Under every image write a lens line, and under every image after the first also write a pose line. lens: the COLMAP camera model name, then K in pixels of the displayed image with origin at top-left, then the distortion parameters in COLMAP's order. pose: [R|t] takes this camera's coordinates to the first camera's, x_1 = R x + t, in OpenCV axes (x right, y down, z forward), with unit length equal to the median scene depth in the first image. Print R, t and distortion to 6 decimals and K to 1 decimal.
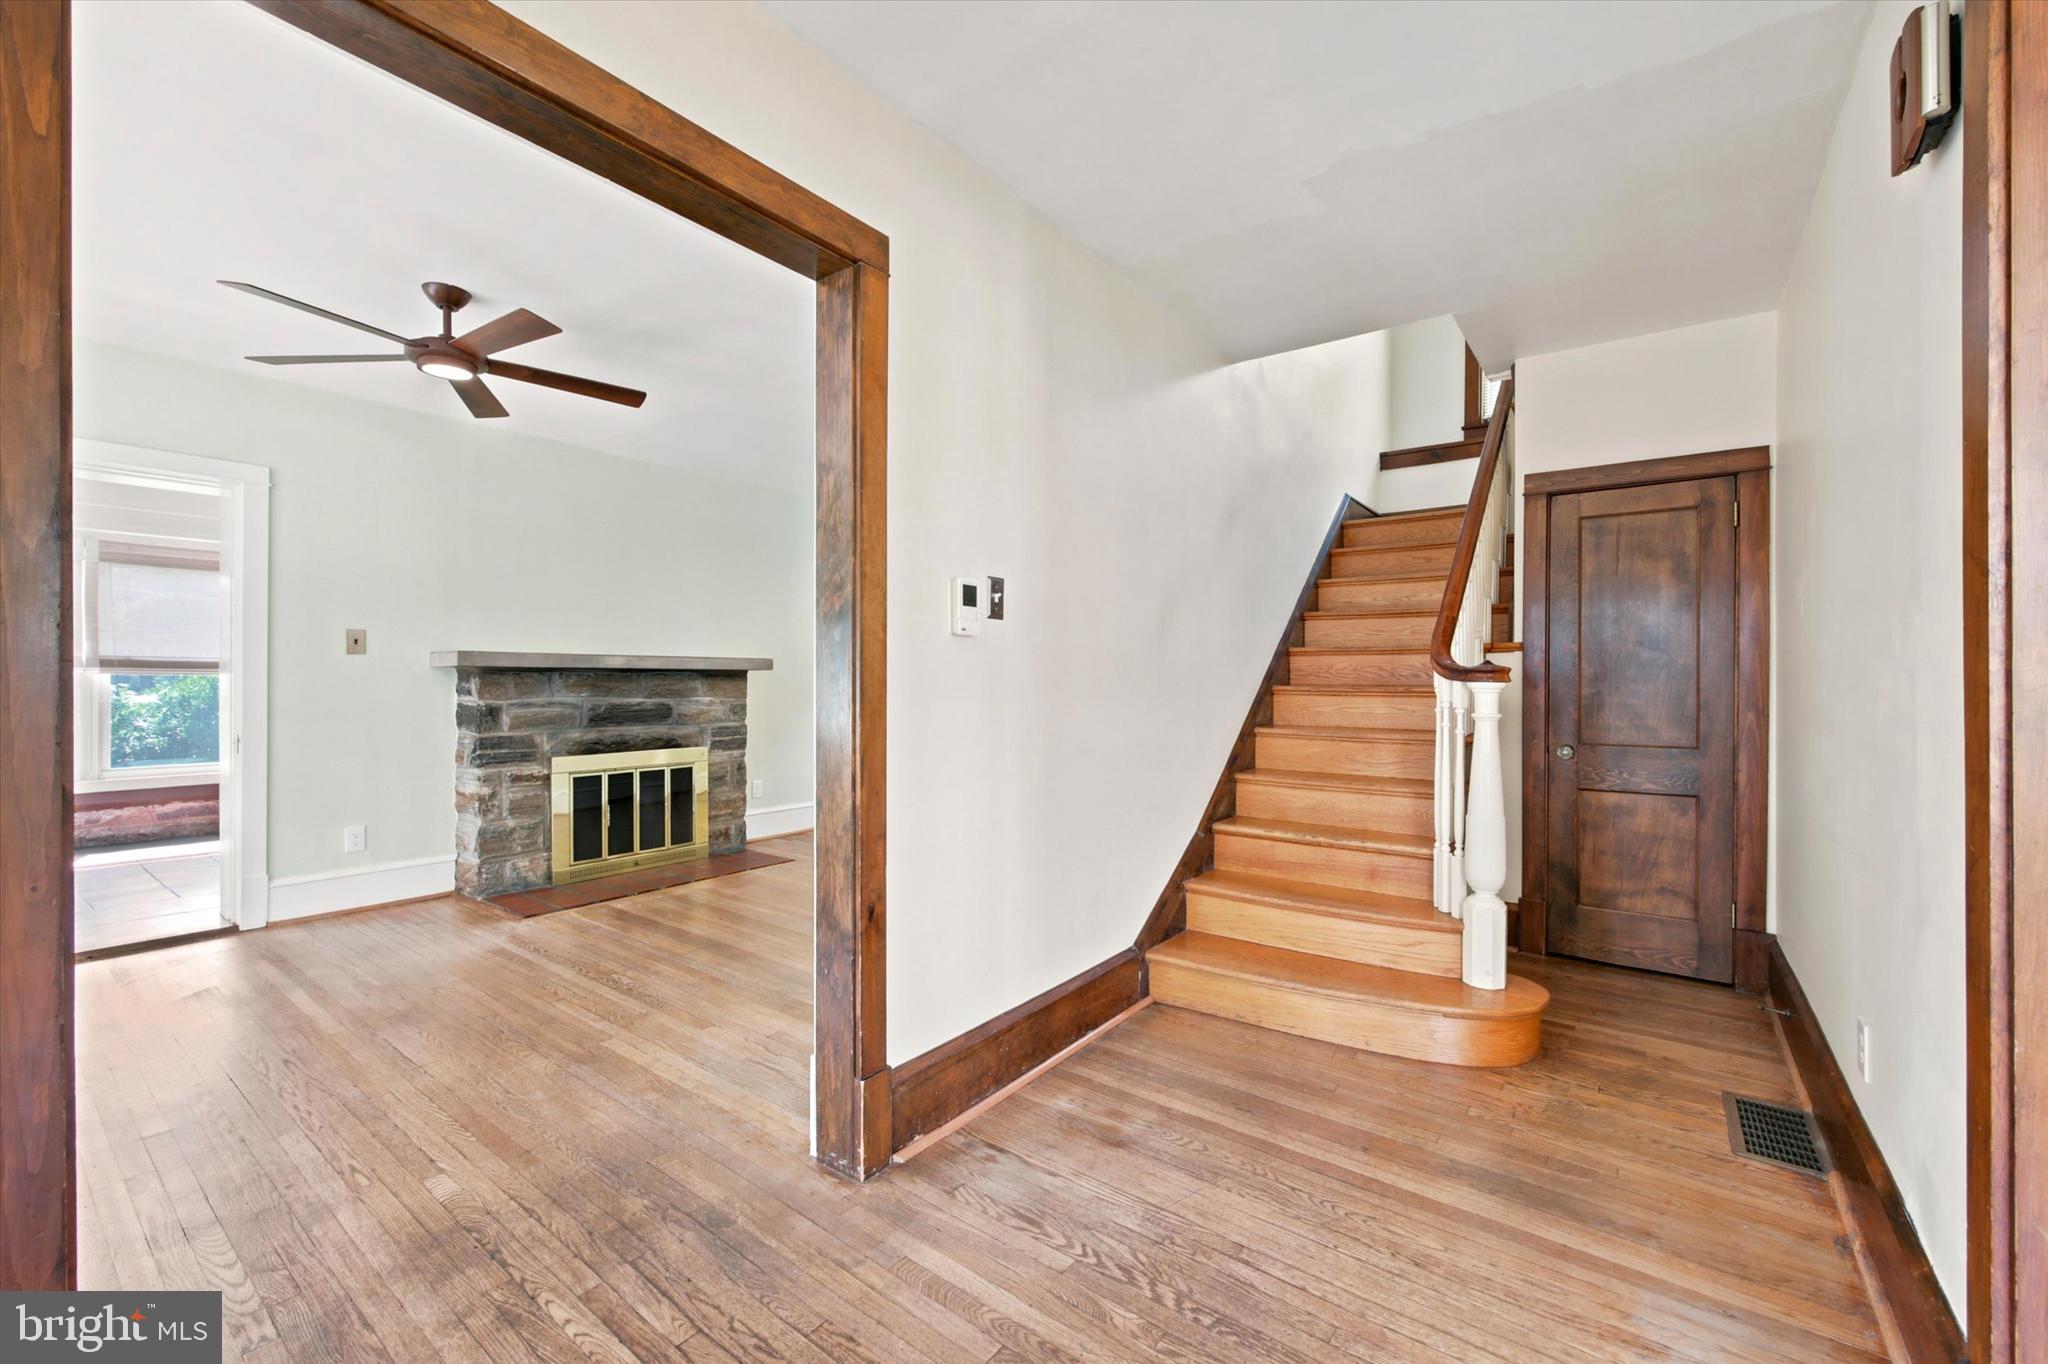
lens RADIAL K [[816.4, 0, 1014.6], [0, 816.4, 682.7], [0, 0, 1]] dist [-0.001175, 0.000497]
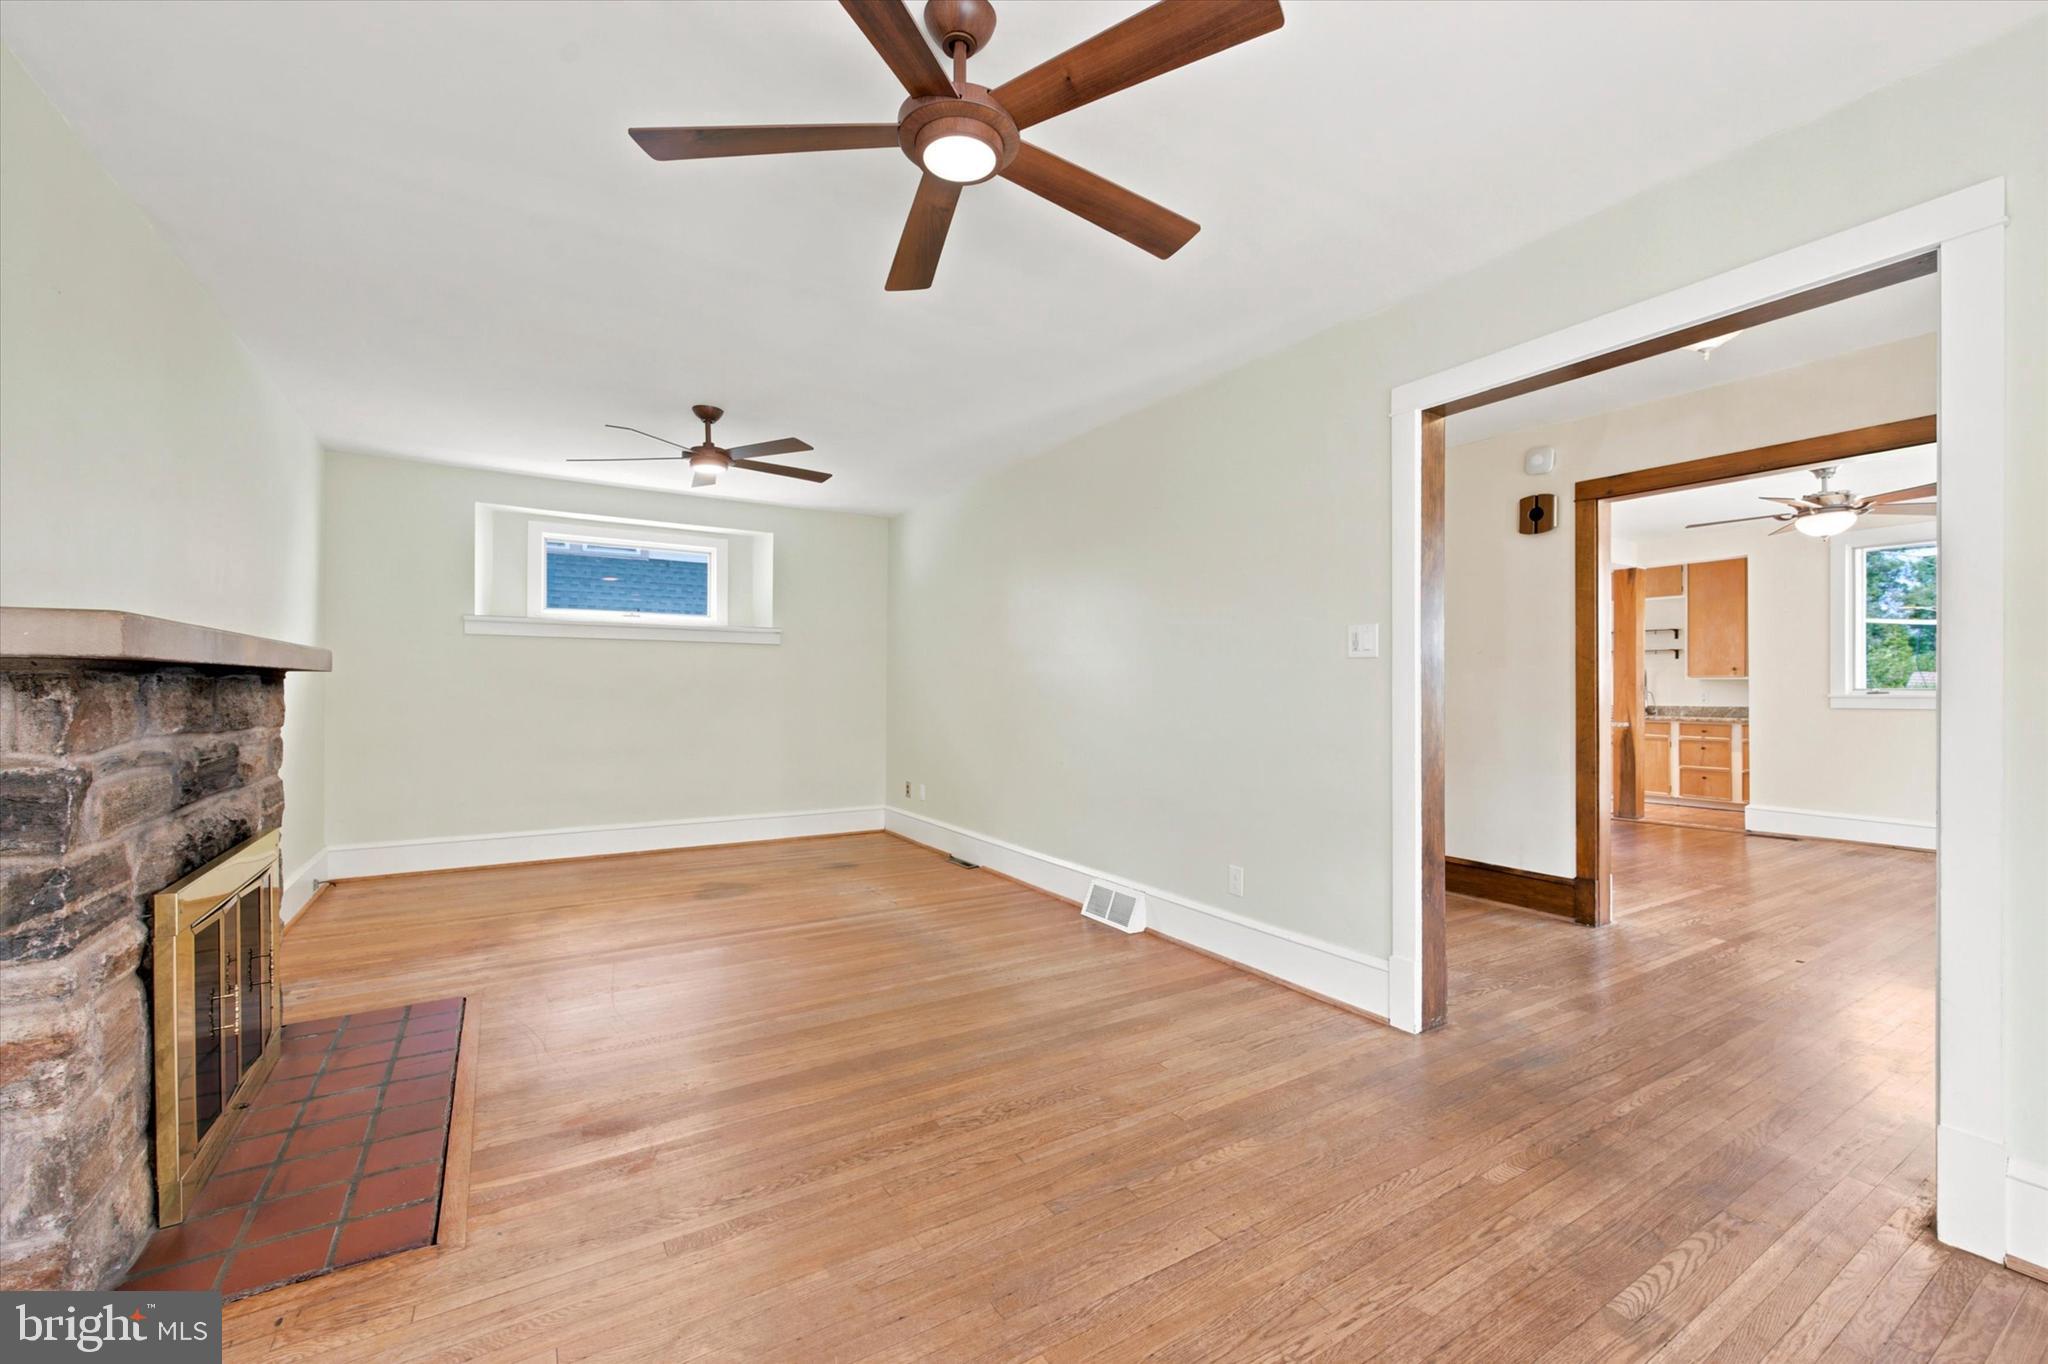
lens RADIAL K [[816.4, 0, 1021.4], [0, 816.4, 684.6], [0, 0, 1]] dist [-0.001175, 0.000497]
pose [[0.374308, -0.000474, 0.927304, -0.803032], [0.001677, 0.999999, -0.000165, -0.007599], [-0.927303, 0.001617, 0.374308, 0.494818]]
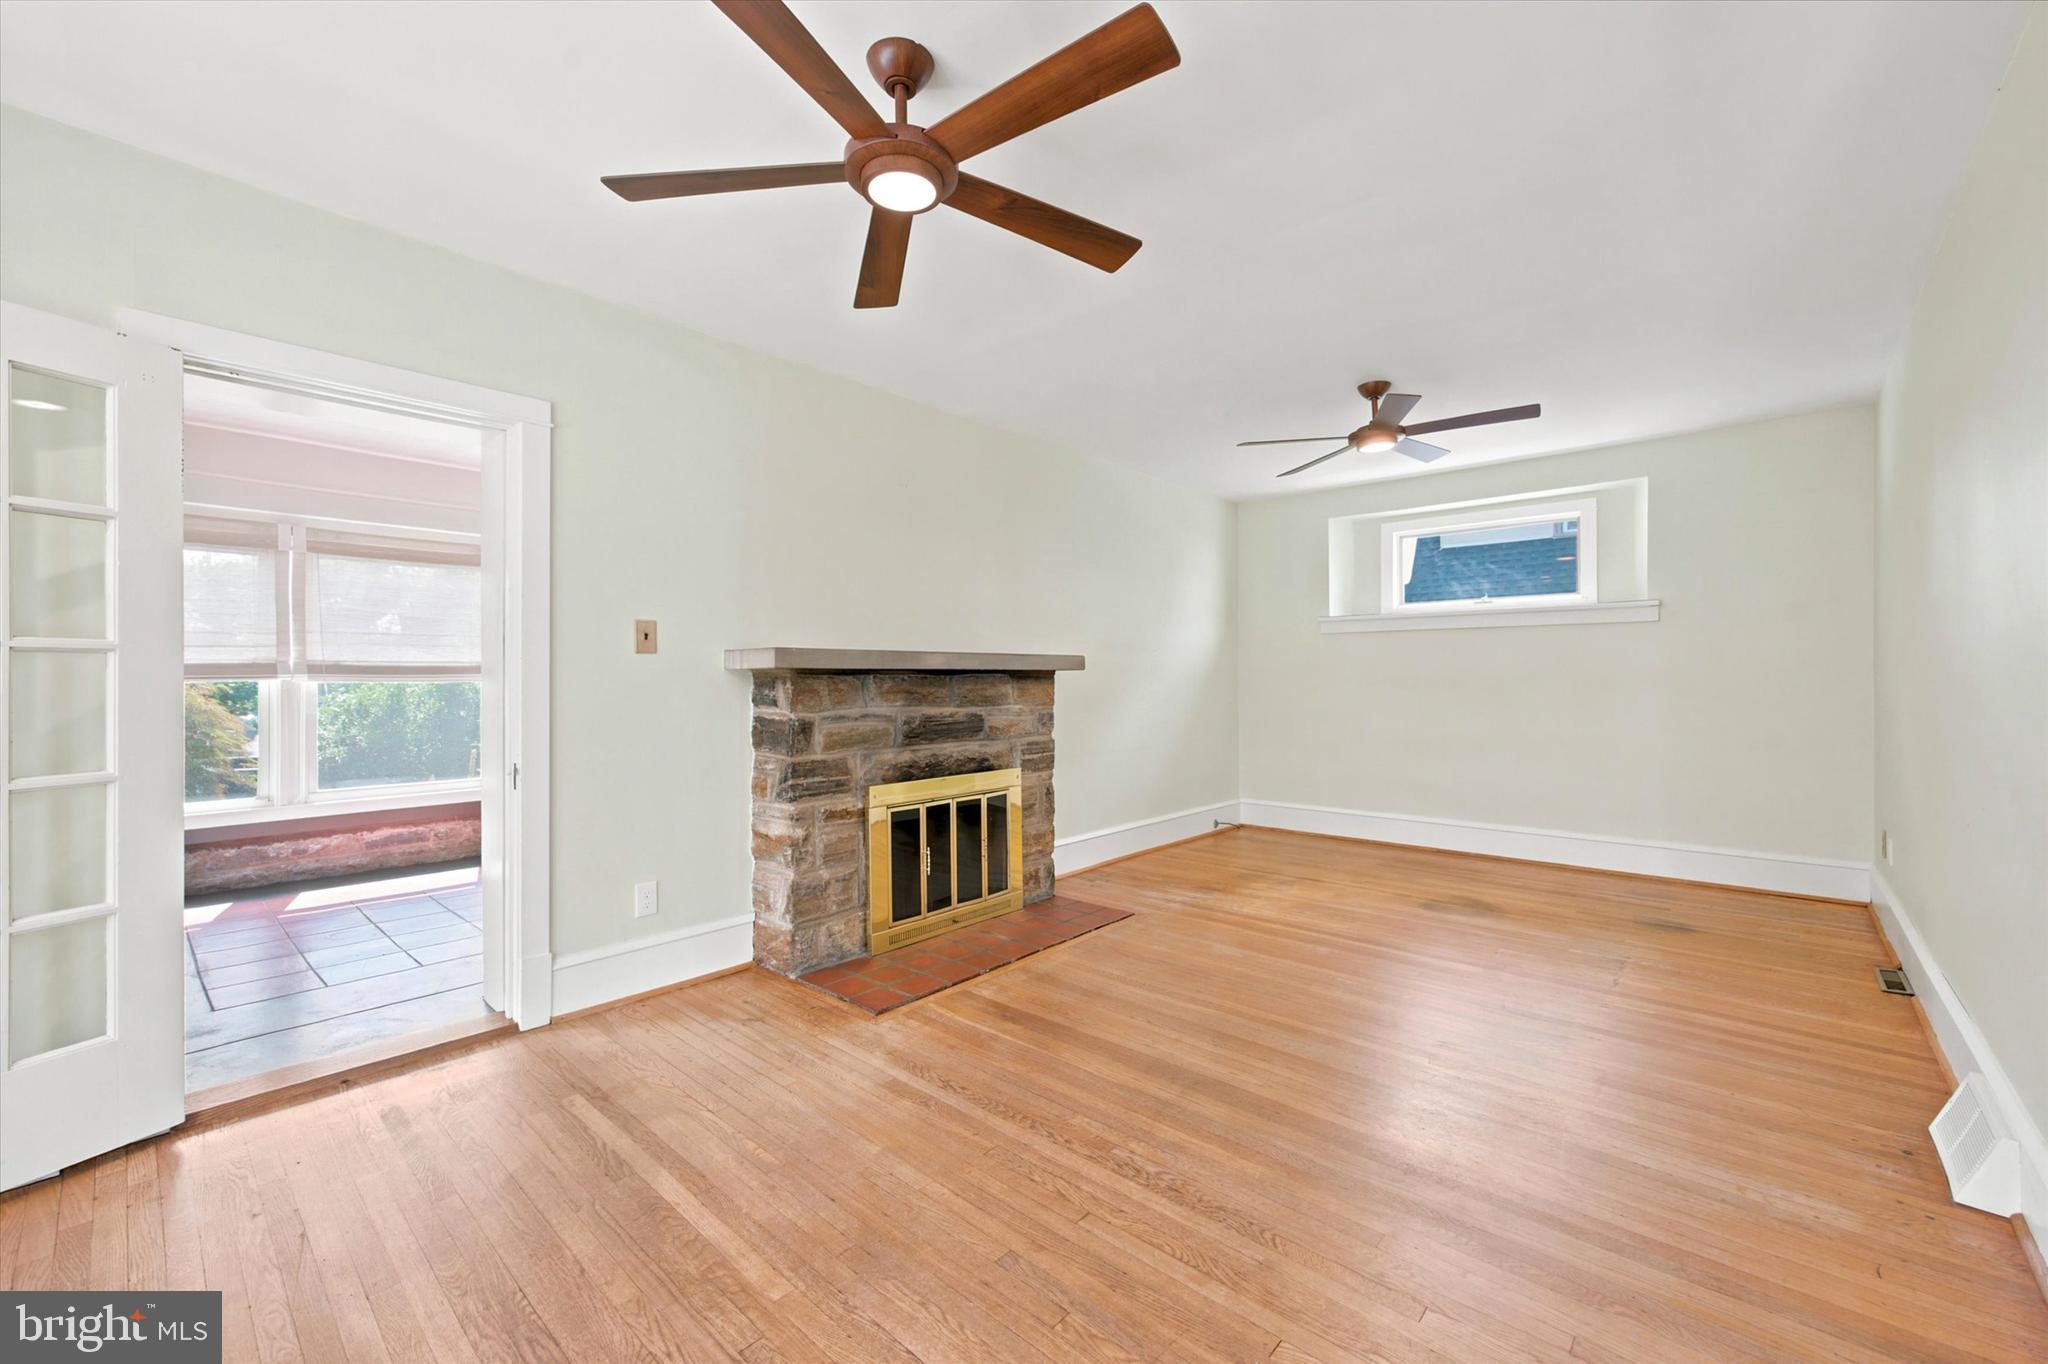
lens RADIAL K [[816.4, 0, 1026.7], [0, 816.4, 676.6], [0, 0, 1]] dist [-0.001175, 0.000497]
pose [[0.996075, -0.009497, -0.087997, -0.364786], [0.008946, 0.999938, -0.006652, -0.004980], [0.088055, 0.005838, 0.996099, 0.261882]]
